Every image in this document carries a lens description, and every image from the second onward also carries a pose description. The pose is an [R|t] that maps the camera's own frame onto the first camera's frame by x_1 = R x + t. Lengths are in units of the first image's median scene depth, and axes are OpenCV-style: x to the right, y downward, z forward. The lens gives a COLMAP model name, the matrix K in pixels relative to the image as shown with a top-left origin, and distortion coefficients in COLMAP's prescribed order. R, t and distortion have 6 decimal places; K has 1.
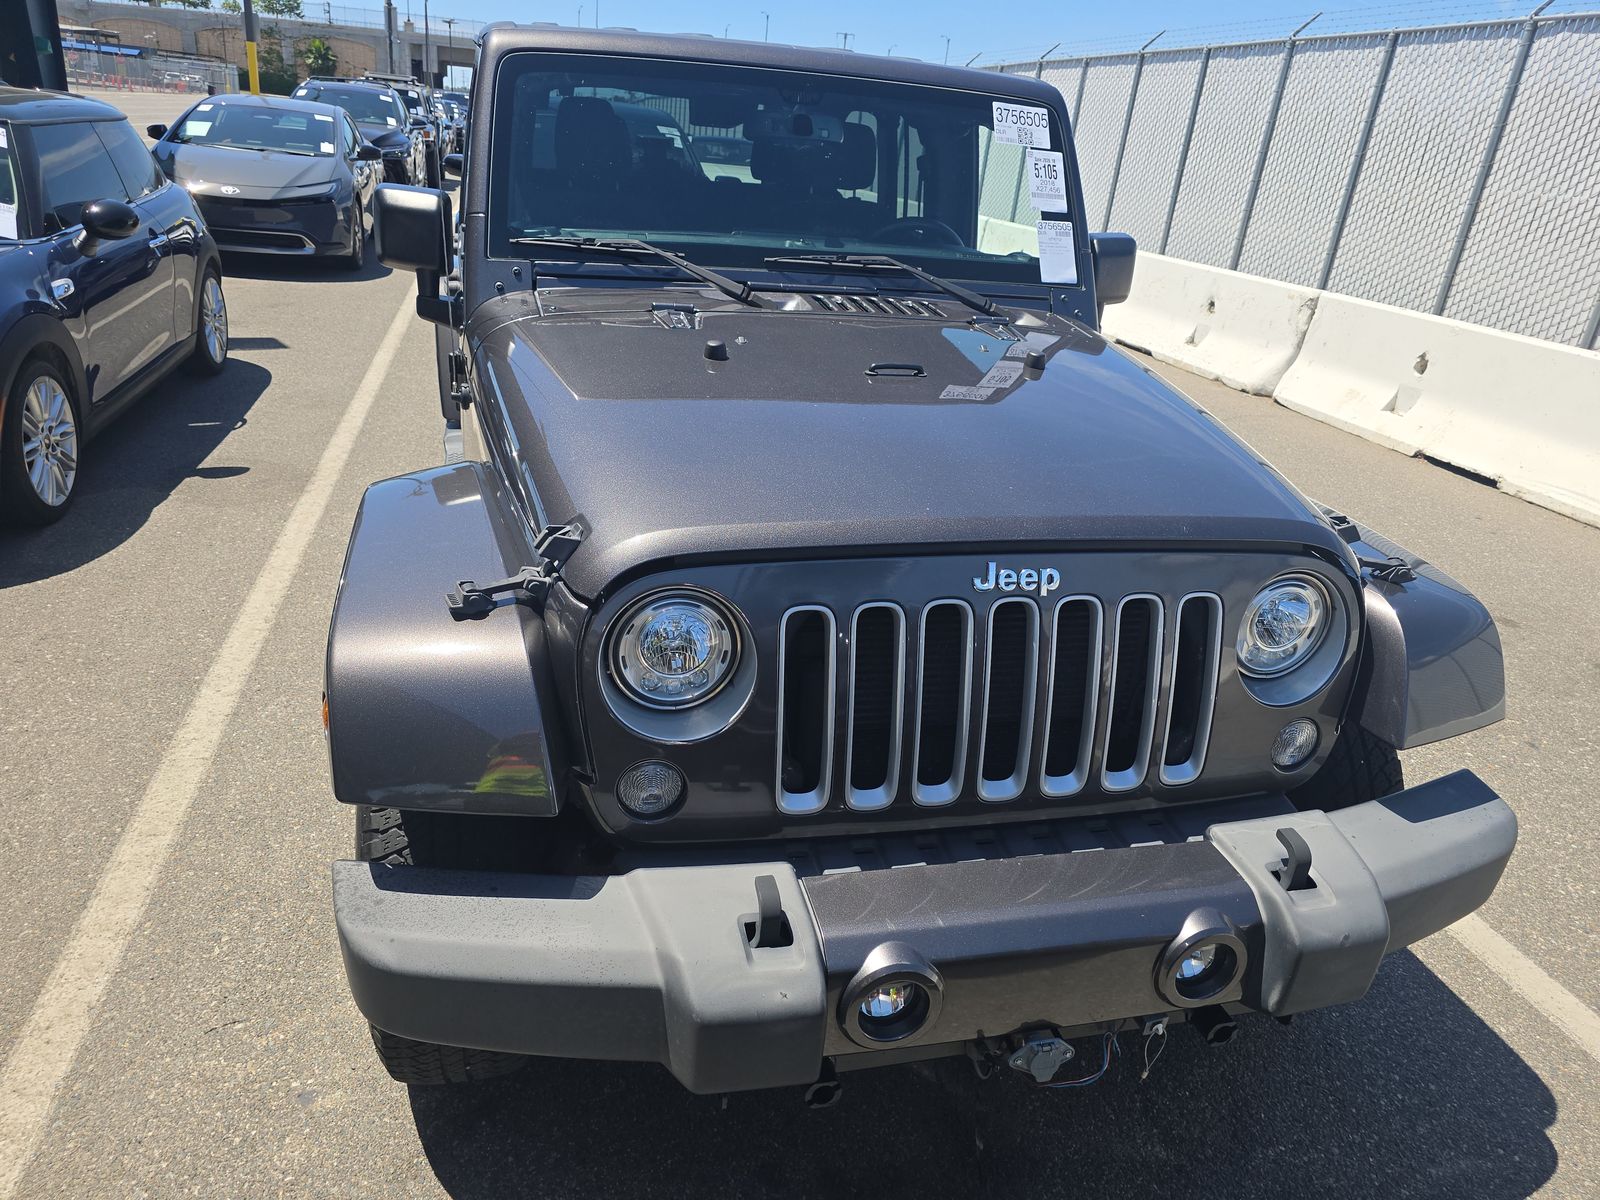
lens RADIAL K [[1087.1, 0, 804.4], [0, 1087.1, 591.2], [0, 0, 1]] dist [0.034007, -0.025715]
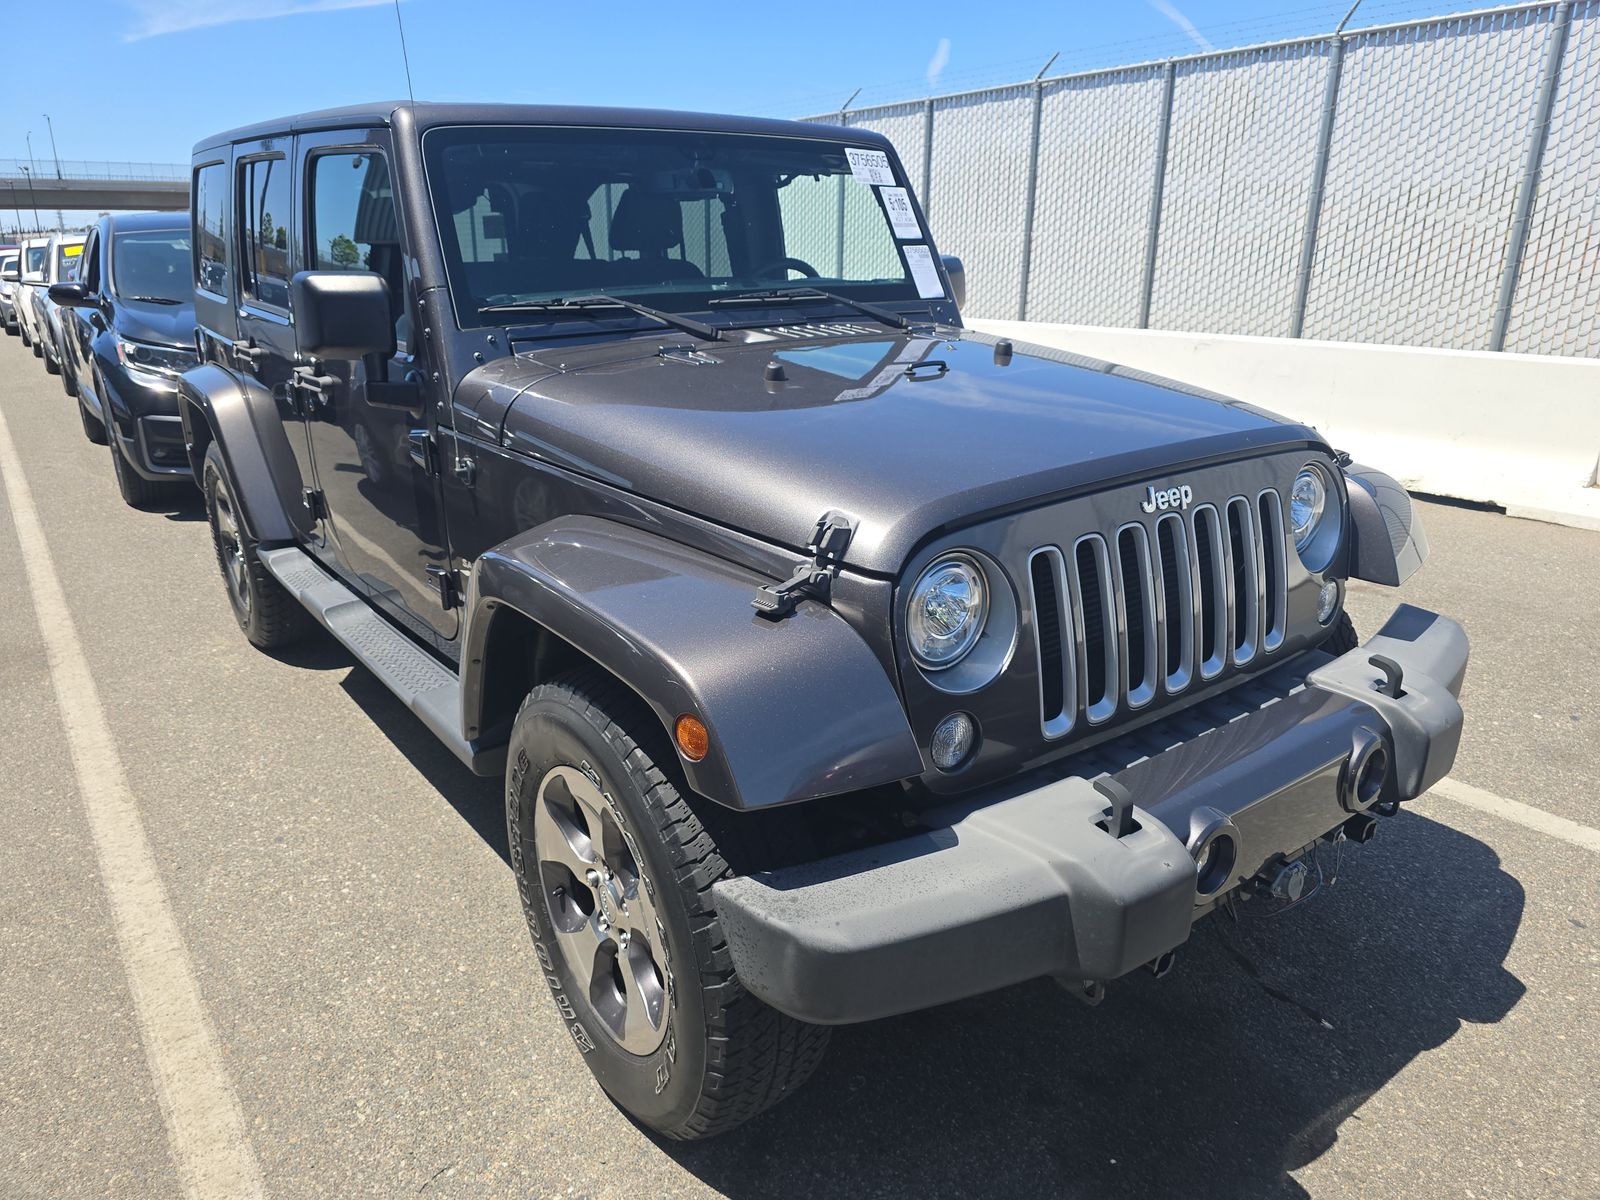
lens RADIAL K [[1087.1, 0, 800.8], [0, 1087.1, 590.4], [0, 0, 1]] dist [0.034007, -0.025715]
pose [[0.920091, -0.204885, 0.333850, -0.376045], [0.228140, 0.973117, -0.031549, 0.021184], [-0.318411, 0.105192, 0.942098, 0.007233]]
